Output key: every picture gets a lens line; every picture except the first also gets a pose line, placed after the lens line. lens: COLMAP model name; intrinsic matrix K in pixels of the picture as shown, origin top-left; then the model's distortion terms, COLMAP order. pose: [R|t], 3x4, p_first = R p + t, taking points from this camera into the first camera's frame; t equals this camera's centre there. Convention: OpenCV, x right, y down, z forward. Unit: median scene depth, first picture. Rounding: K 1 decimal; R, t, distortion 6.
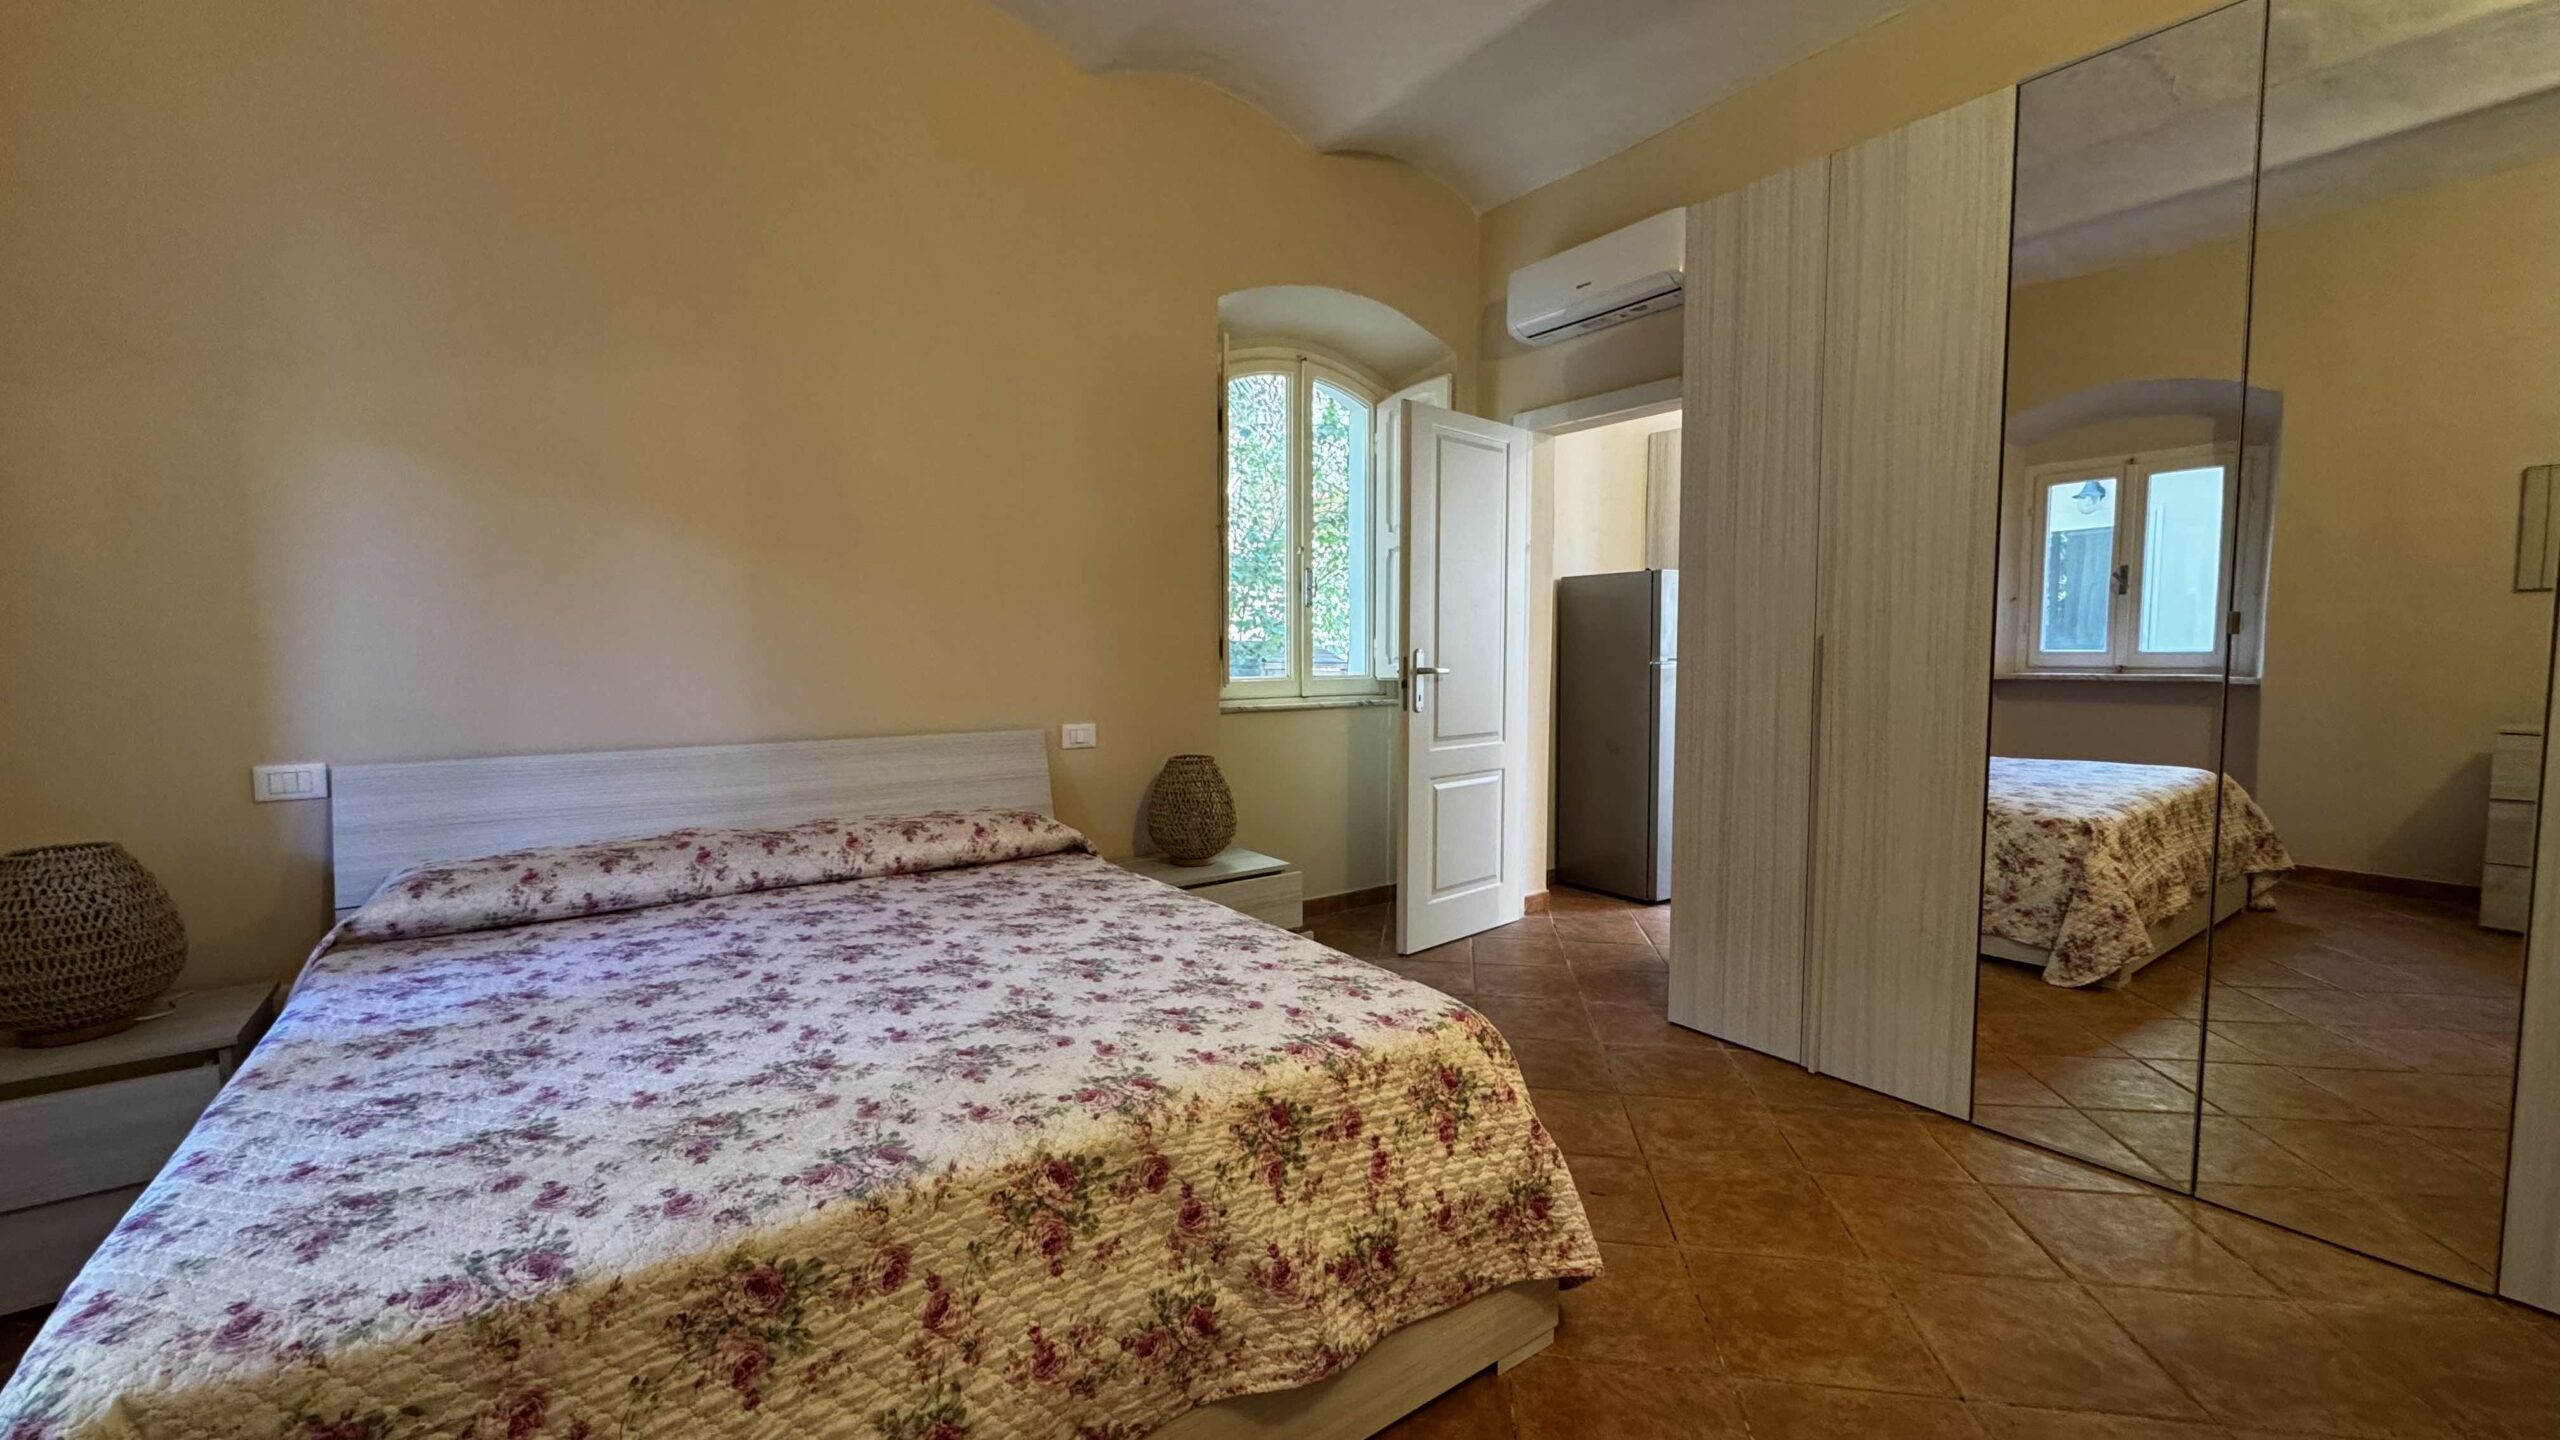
lens RADIAL K [[1022.0, 0, 1278.2], [0, 1022.0, 719.8], [0, 0, 1]] dist [-0.003145, 0.000107]
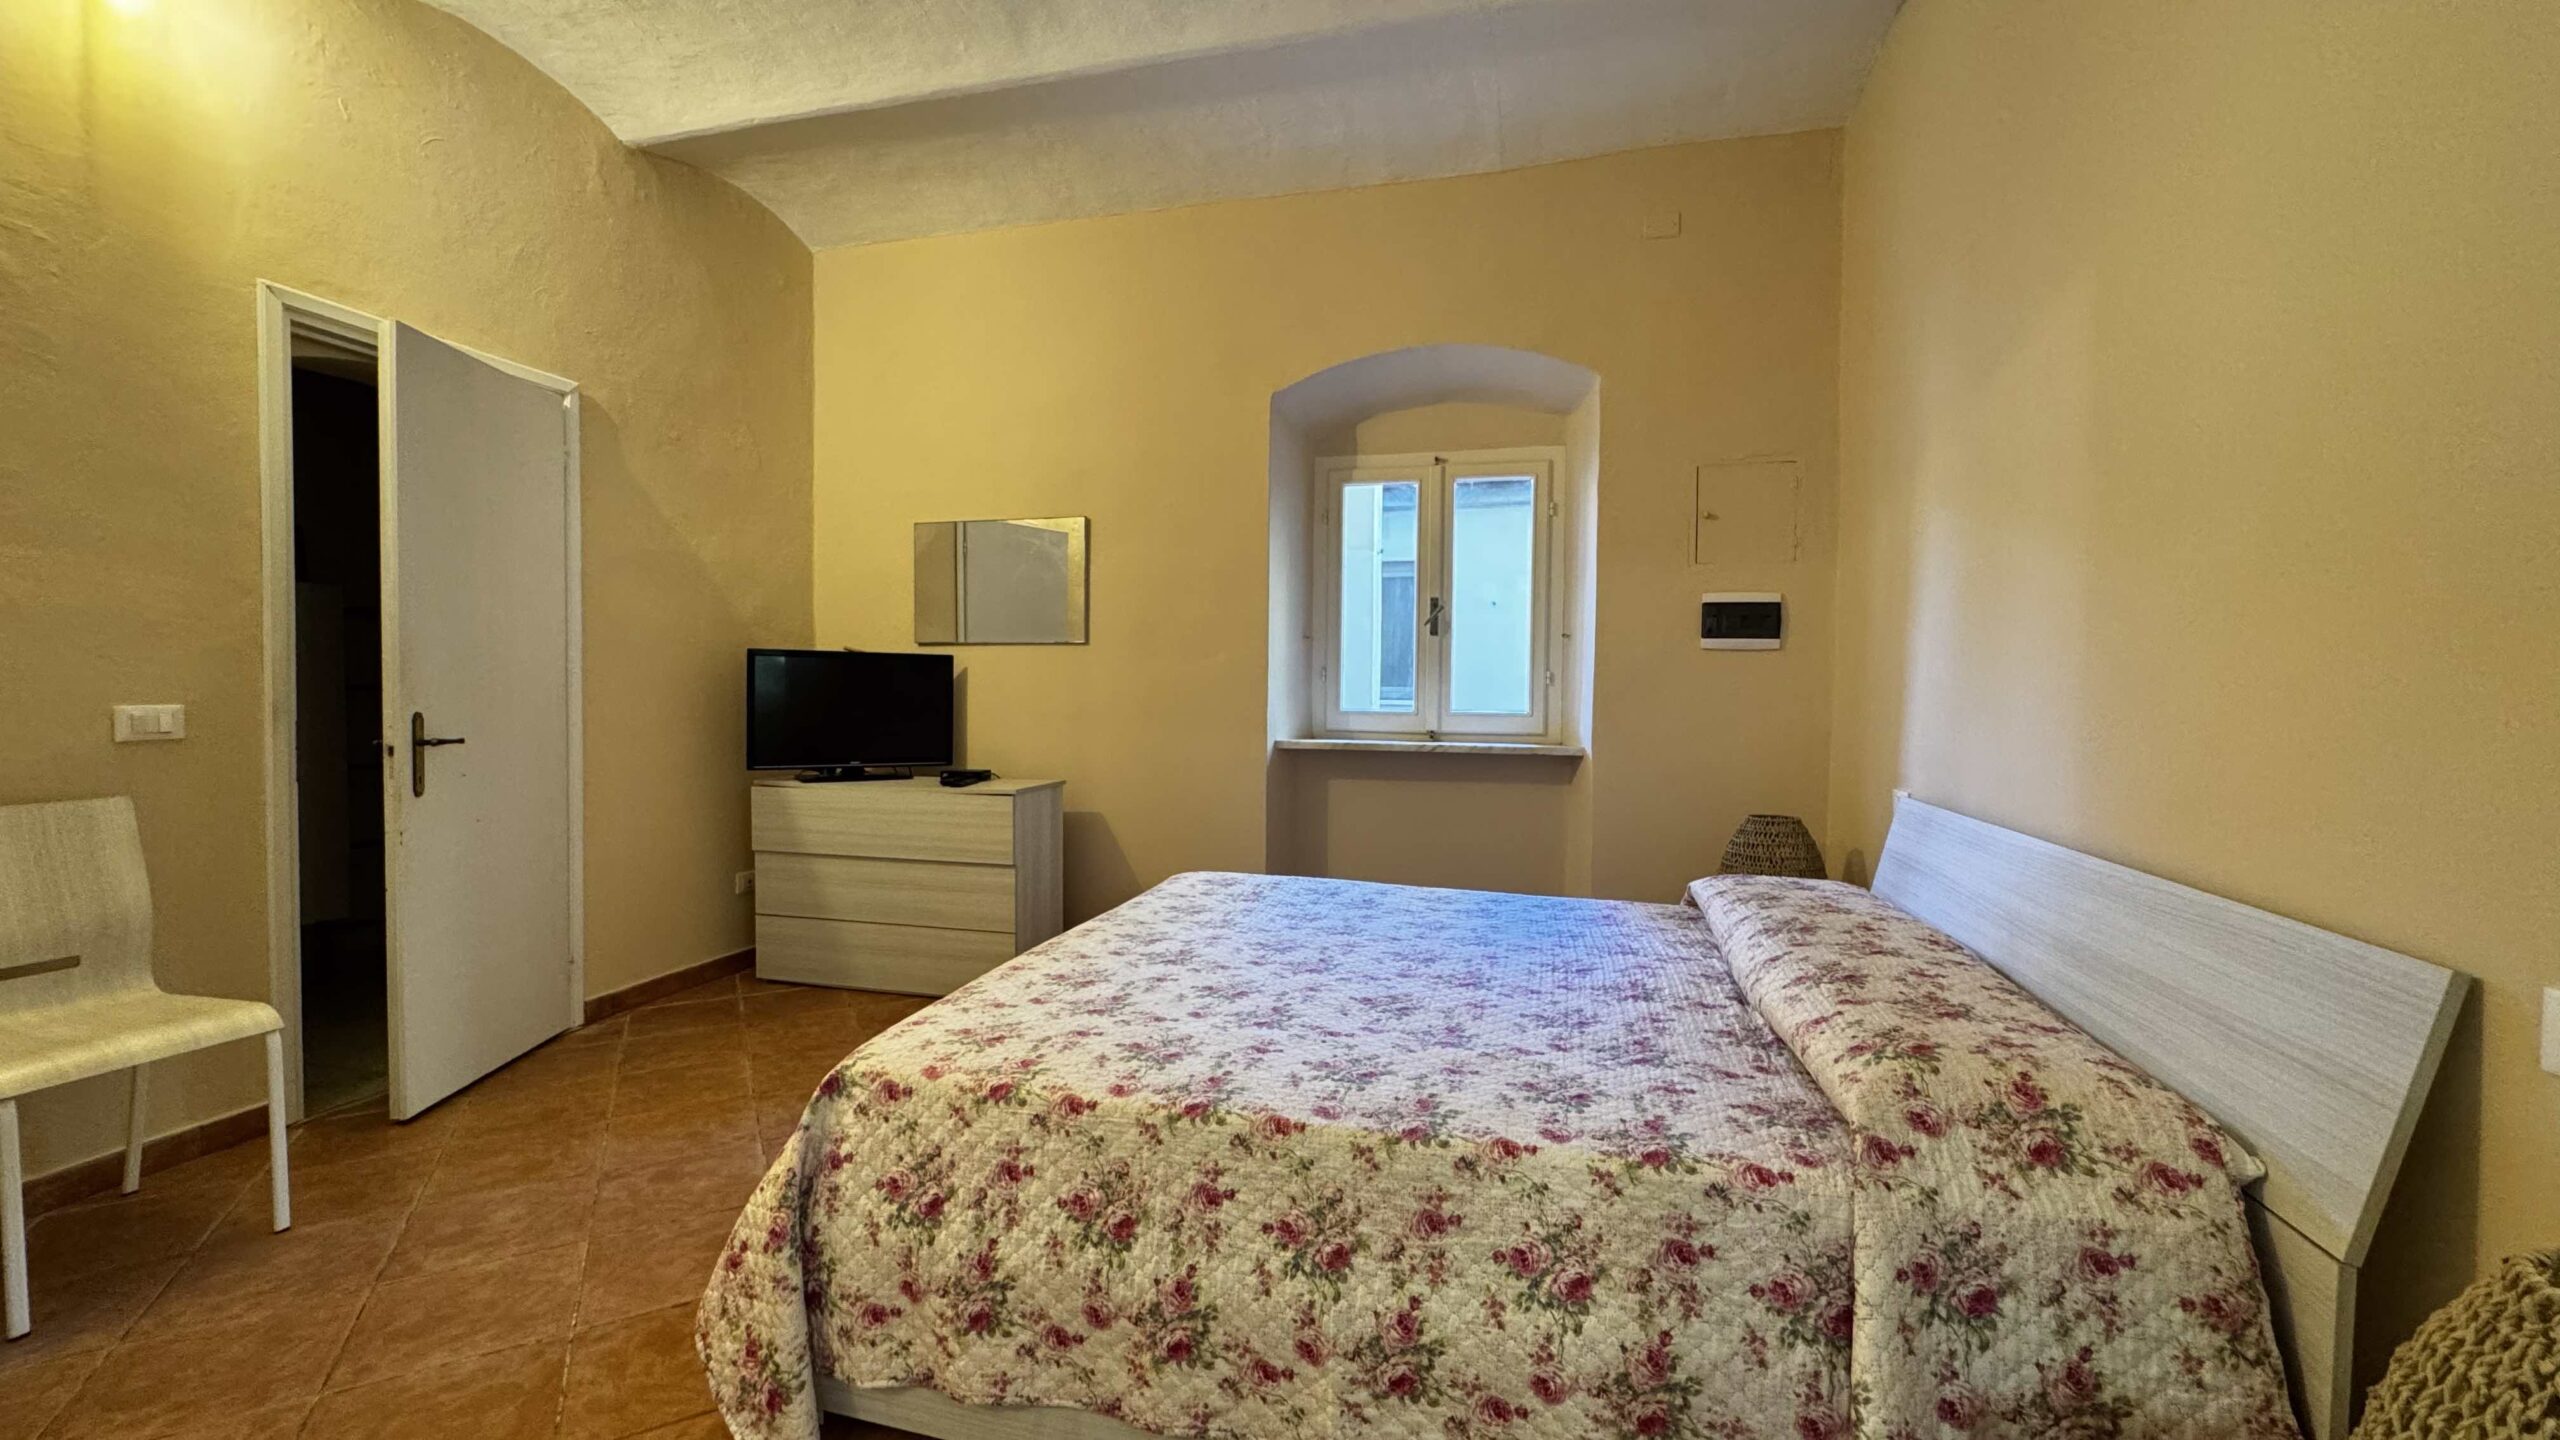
lens RADIAL K [[1031.5, 0, 1286.5], [0, 1031.5, 717.2], [0, 0, 1]] dist [-0.001177, 0.000003]
pose [[-0.772567, 0.018130, -0.634674, 0.537744], [-0.051795, 0.994461, 0.091456, -0.176398], [0.632817, 0.103529, -0.767349, 2.221250]]
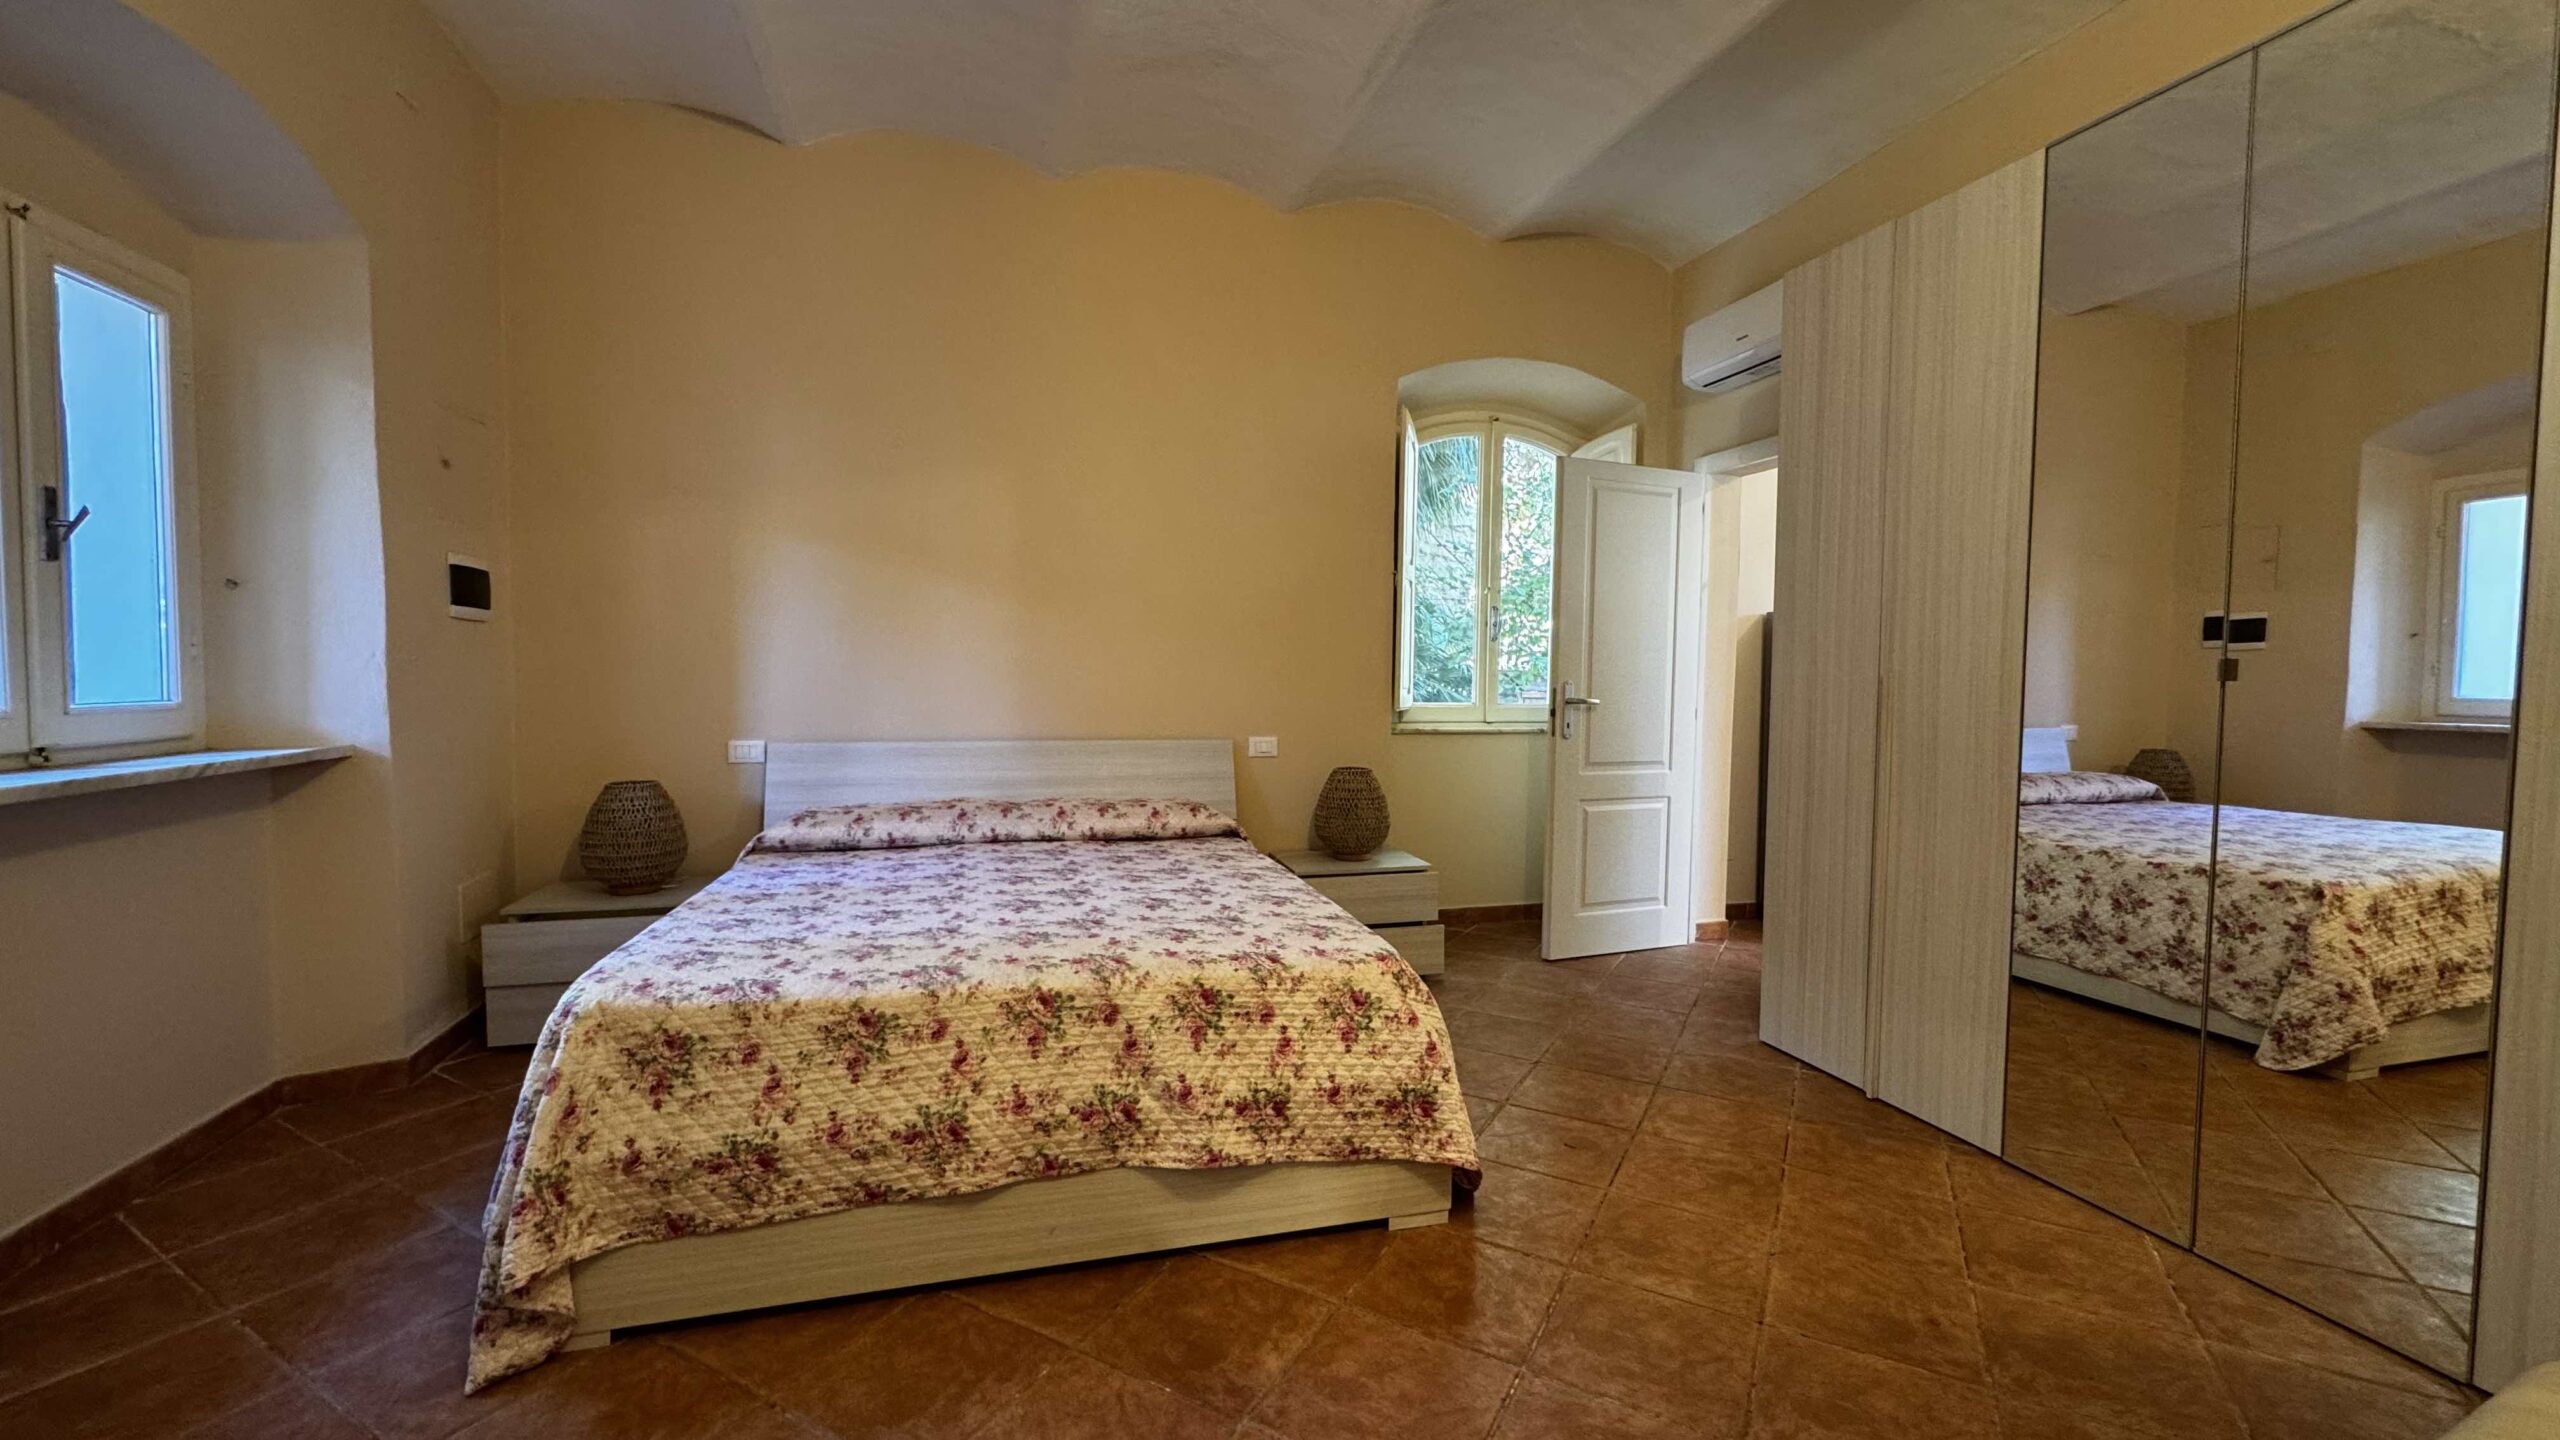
lens RADIAL K [[1022.0, 0, 1278.2], [0, 1022.0, 719.8], [0, 0, 1]] dist [-0.003145, 0.000107]
pose [[0.939037, 0.030119, -0.342496, 0.542578], [-0.038718, 0.999083, -0.018297, 0.011262], [0.341630, 0.030443, 0.939341, -0.331803]]
